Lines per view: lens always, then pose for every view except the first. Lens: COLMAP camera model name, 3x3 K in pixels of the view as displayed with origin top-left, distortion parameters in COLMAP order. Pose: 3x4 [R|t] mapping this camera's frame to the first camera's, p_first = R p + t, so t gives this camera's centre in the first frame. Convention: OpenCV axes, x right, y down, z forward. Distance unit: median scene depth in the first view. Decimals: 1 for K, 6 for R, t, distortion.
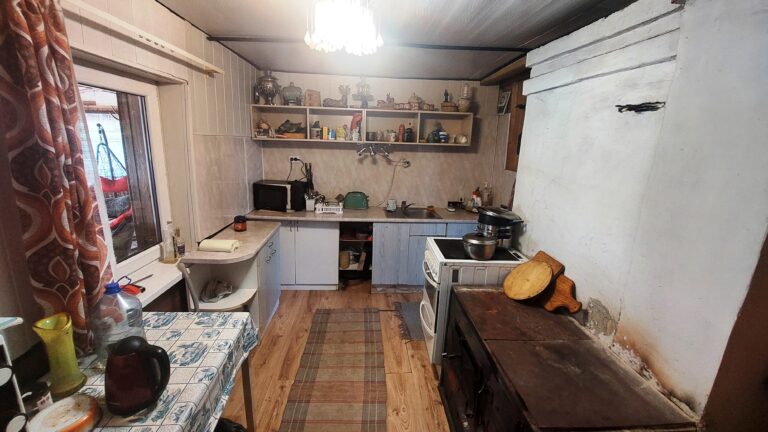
lens RADIAL K [[306.5, 0, 381.1], [0, 306.5, 210.5], [0, 0, 1]] dist [-0.021159, -0.000175]
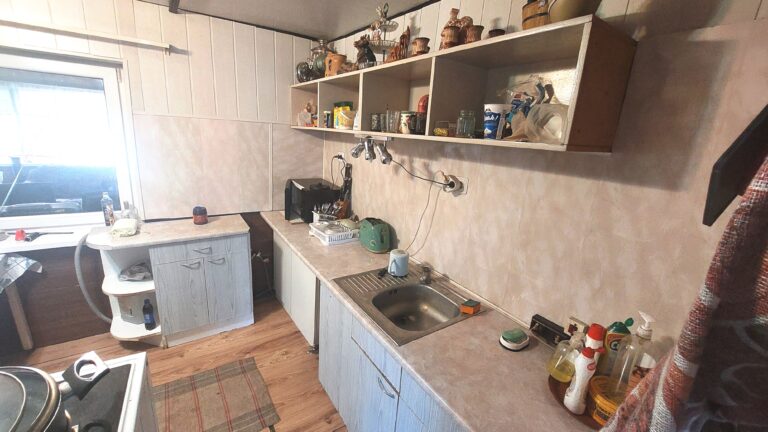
lens RADIAL K [[305.0, 0, 384.0], [0, 305.0, 216.0], [0, 0, 1]] dist [-0.001239, -0.000206]
pose [[0.497431, 0.231907, -0.835931, 0.408891], [-0.233636, 0.963815, 0.128357, -0.145822], [0.835450, 0.131455, 0.533613, 0.694451]]
